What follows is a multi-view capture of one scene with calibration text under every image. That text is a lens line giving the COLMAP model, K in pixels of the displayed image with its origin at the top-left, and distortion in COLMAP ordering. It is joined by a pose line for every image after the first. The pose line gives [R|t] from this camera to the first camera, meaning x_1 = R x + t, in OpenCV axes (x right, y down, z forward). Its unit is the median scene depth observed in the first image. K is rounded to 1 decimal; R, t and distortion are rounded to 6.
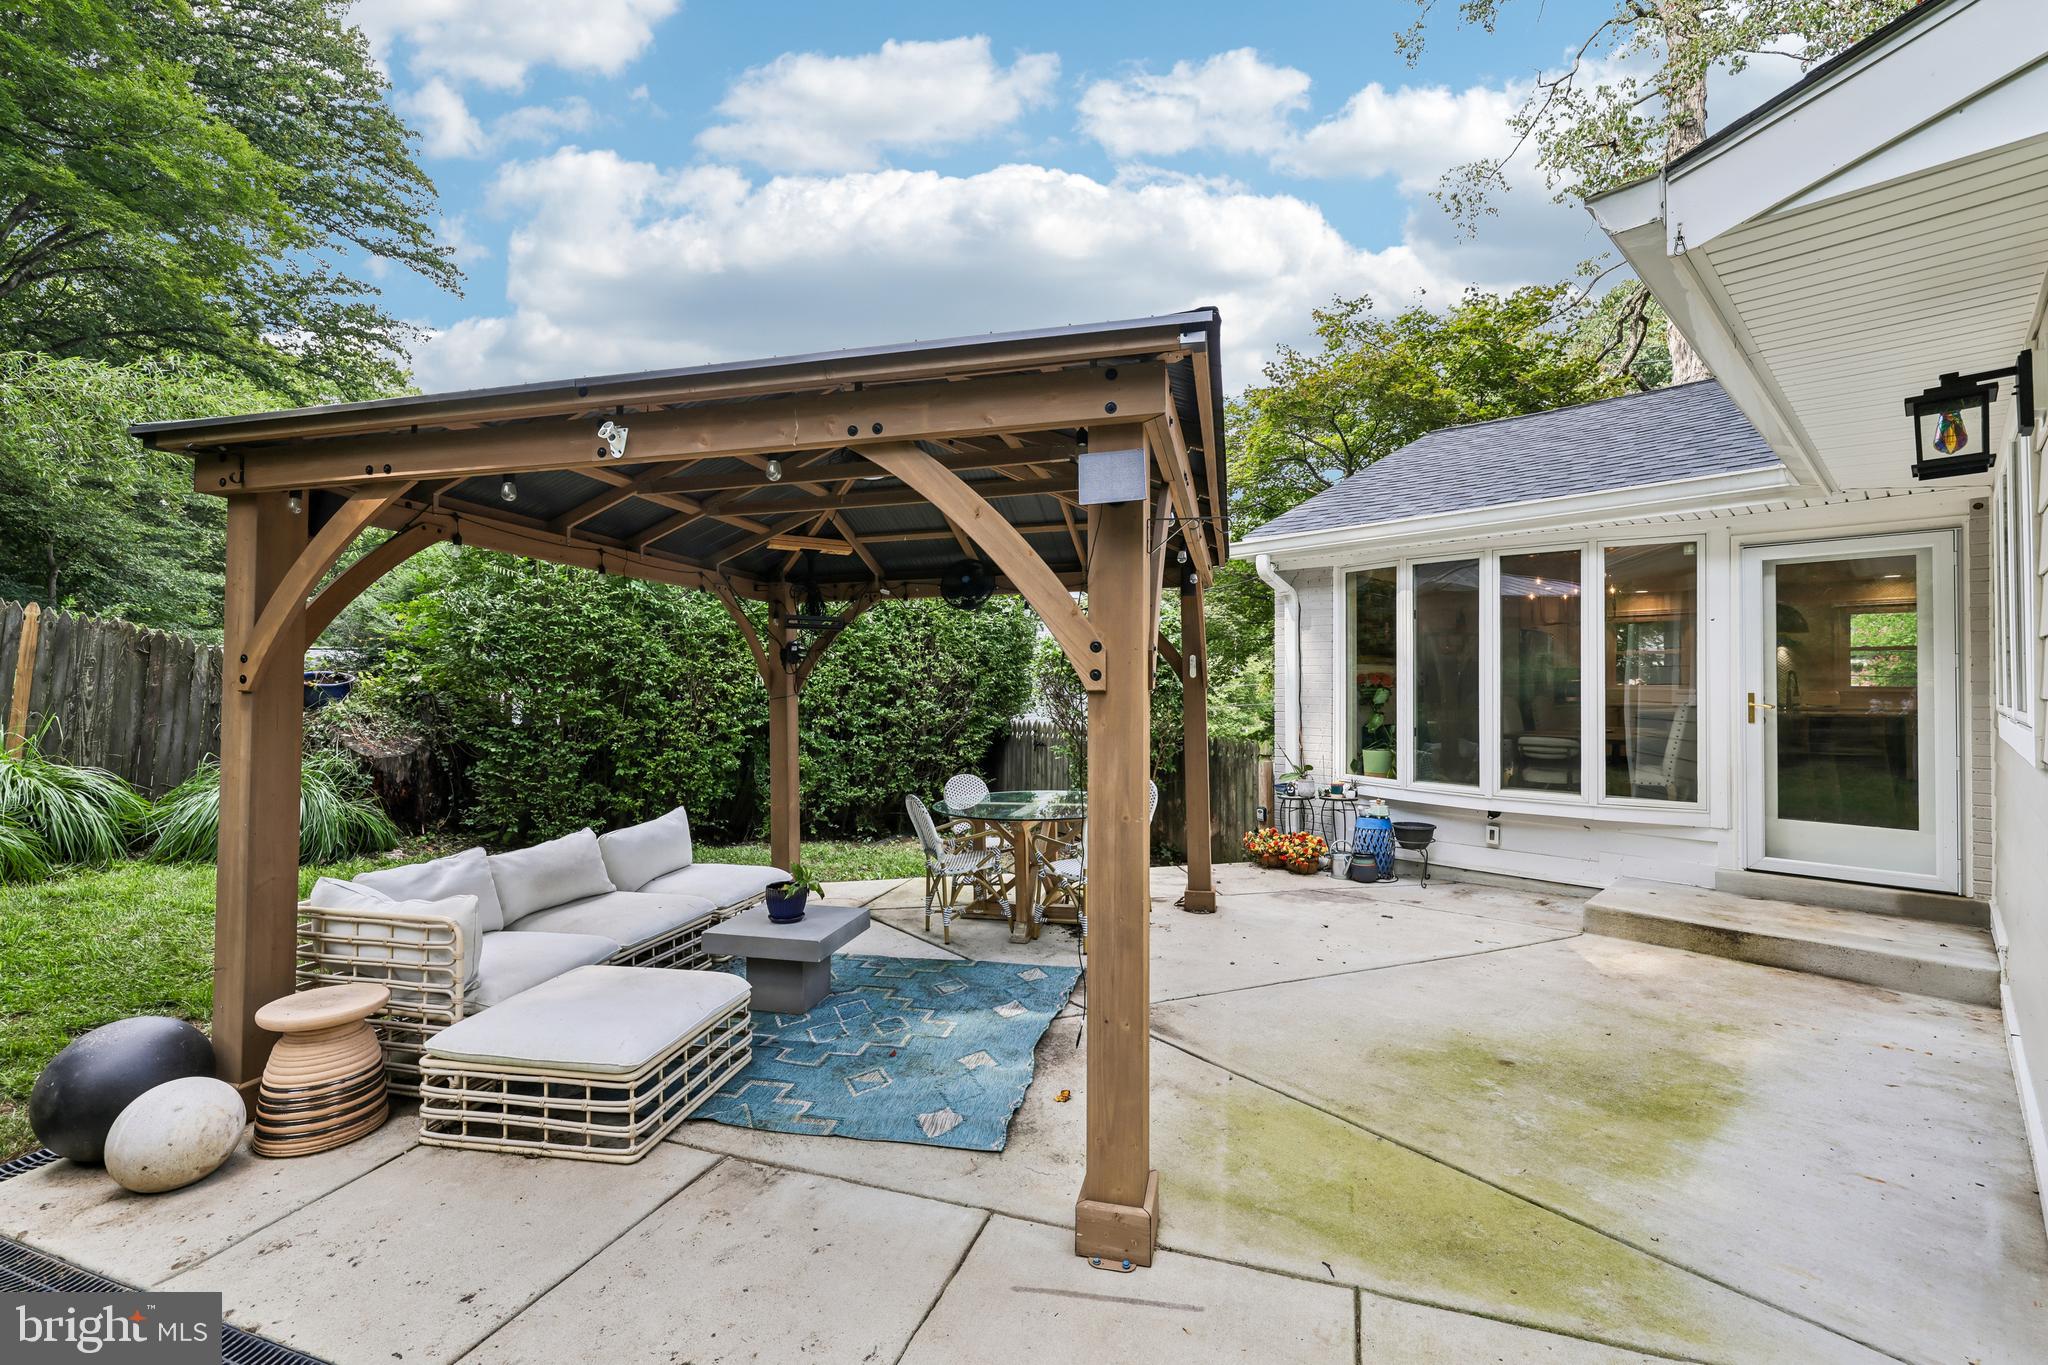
lens RADIAL K [[865.1, 0, 1024.0], [0, 865.1, 673.2], [0, 0, 1]] dist [-0.002279, 0.001054]
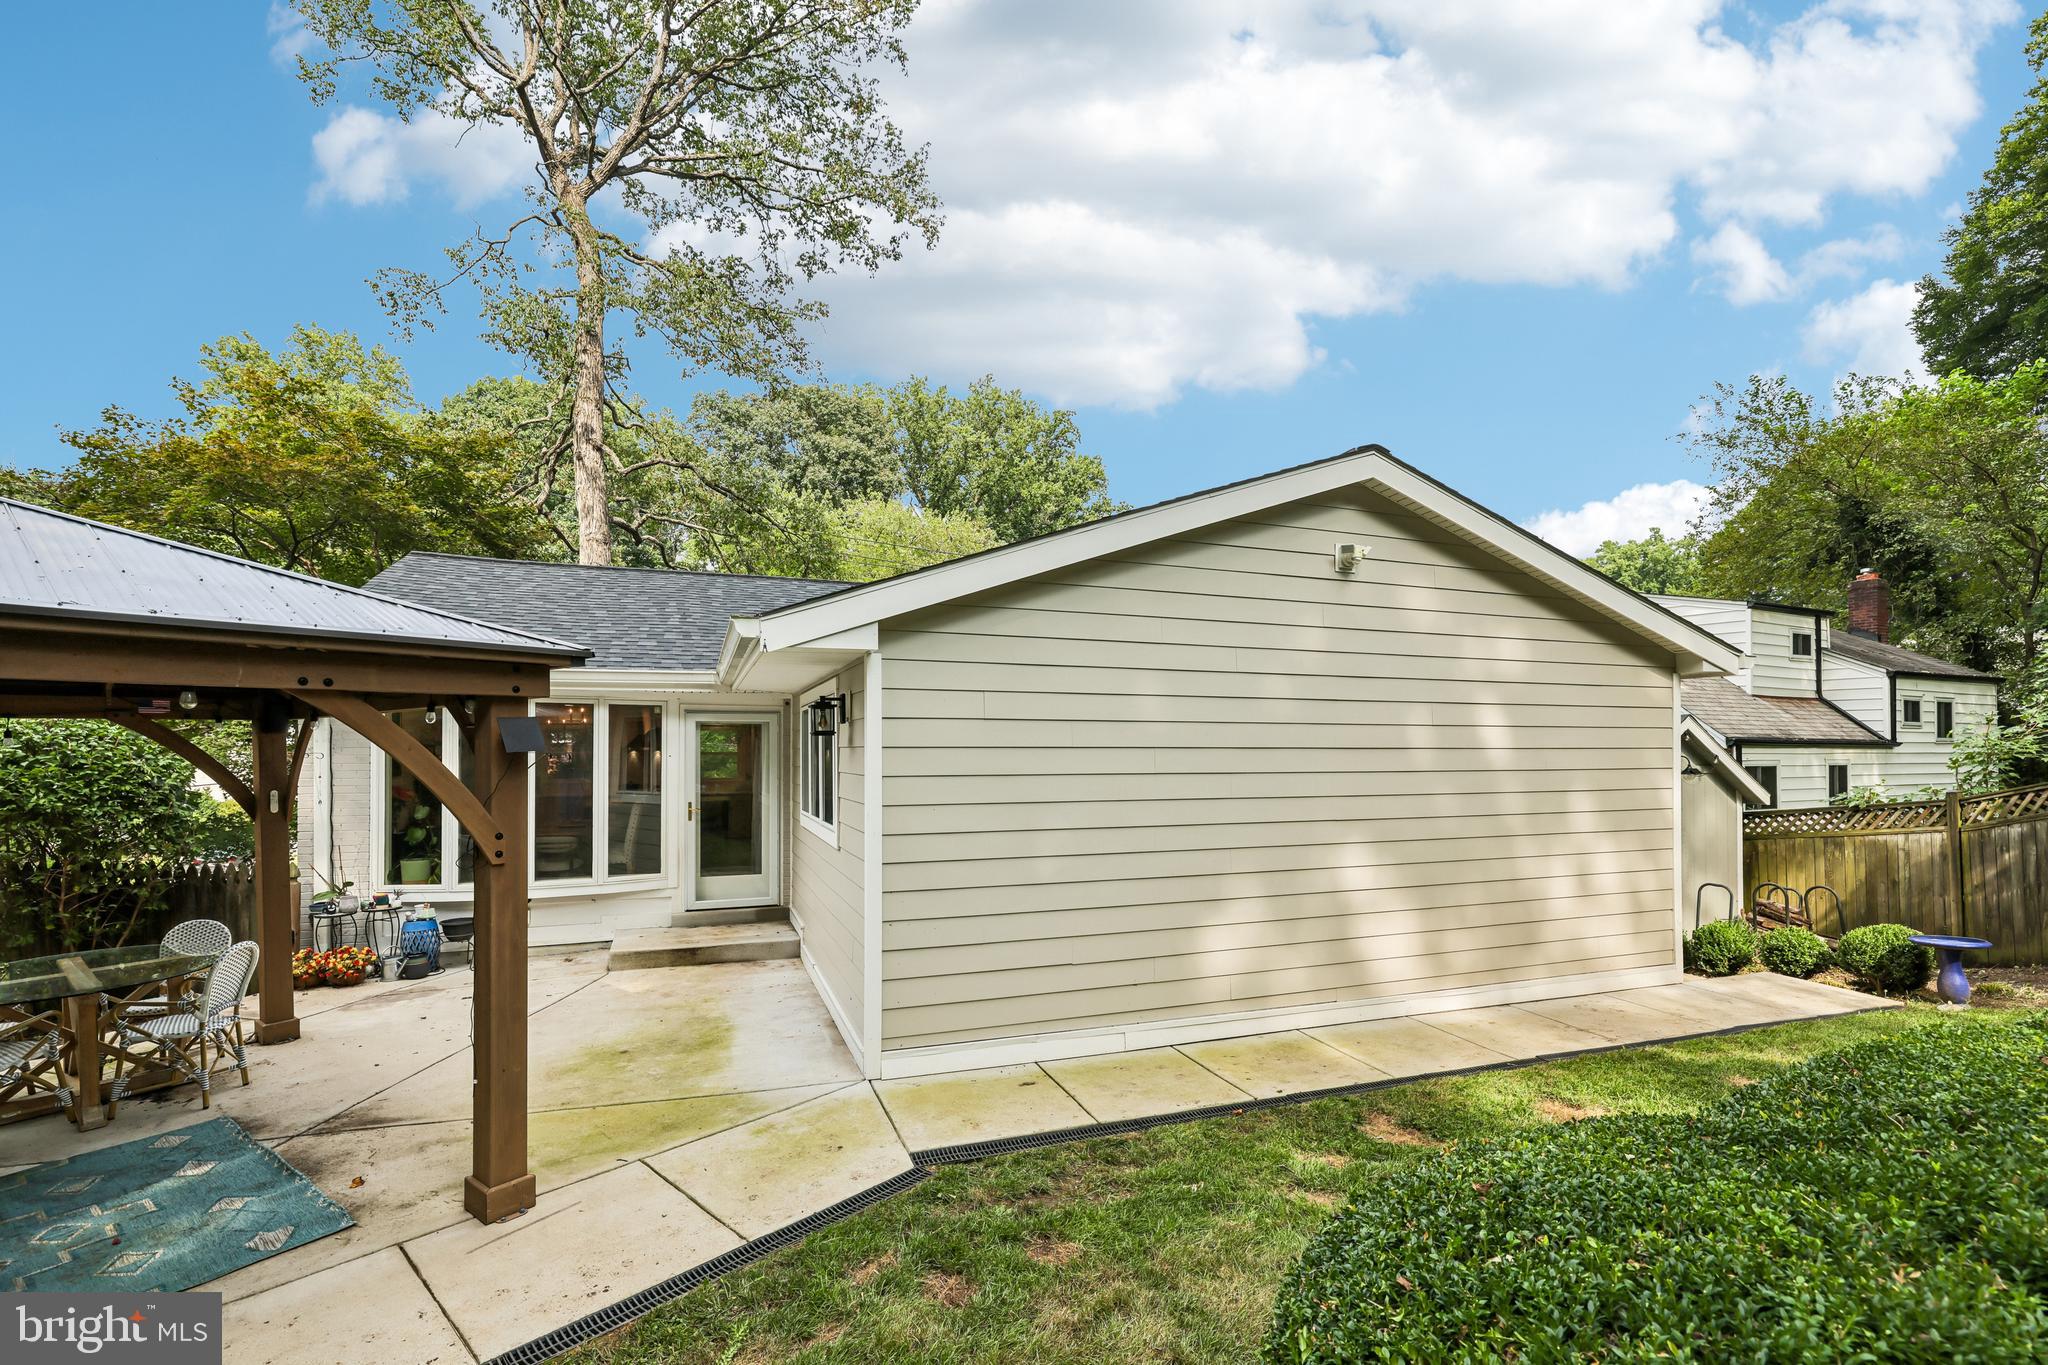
lens RADIAL K [[865.1, 0, 1005.0], [0, 865.1, 748.4], [0, 0, 1]] dist [-0.002279, 0.001054]
pose [[0.402147, 0.003815, 0.915567, -0.401030], [-0.008695, 0.999962, -0.000348, -0.080190], [-0.915534, -0.007821, 0.402165, -0.194862]]
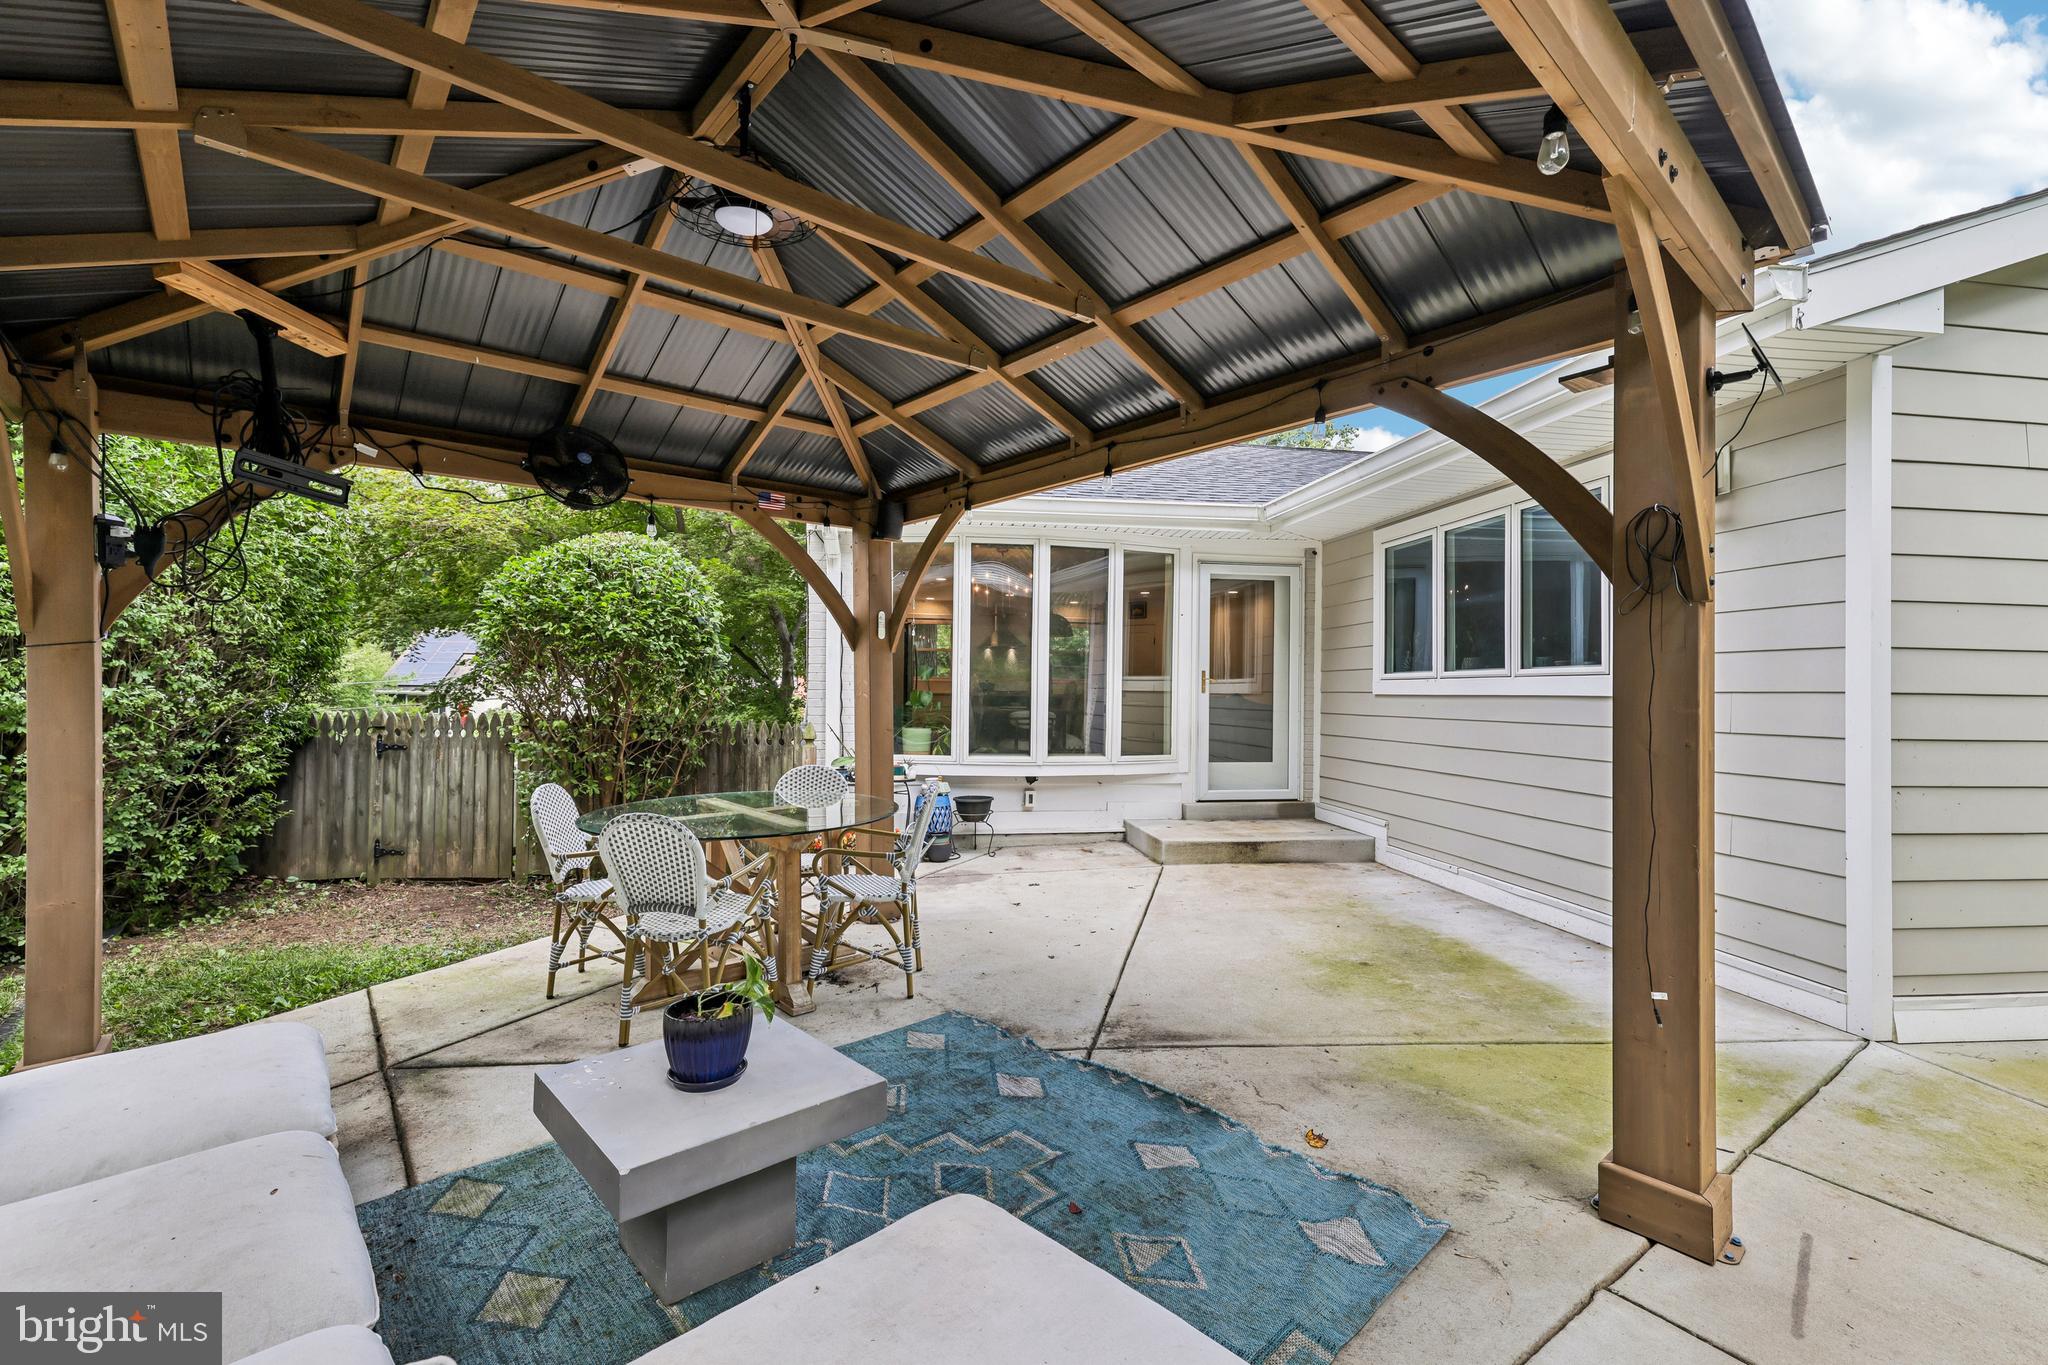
lens RADIAL K [[865.1, 0, 1024.0], [0, 865.1, 690.6], [0, 0, 1]] dist [-0.002279, 0.001054]
pose [[0.581820, 0.003345, 0.813311, -0.409534], [-0.017986, 0.999800, 0.008754, 0.046067], [-0.813119, -0.019722, 0.581763, 0.425841]]
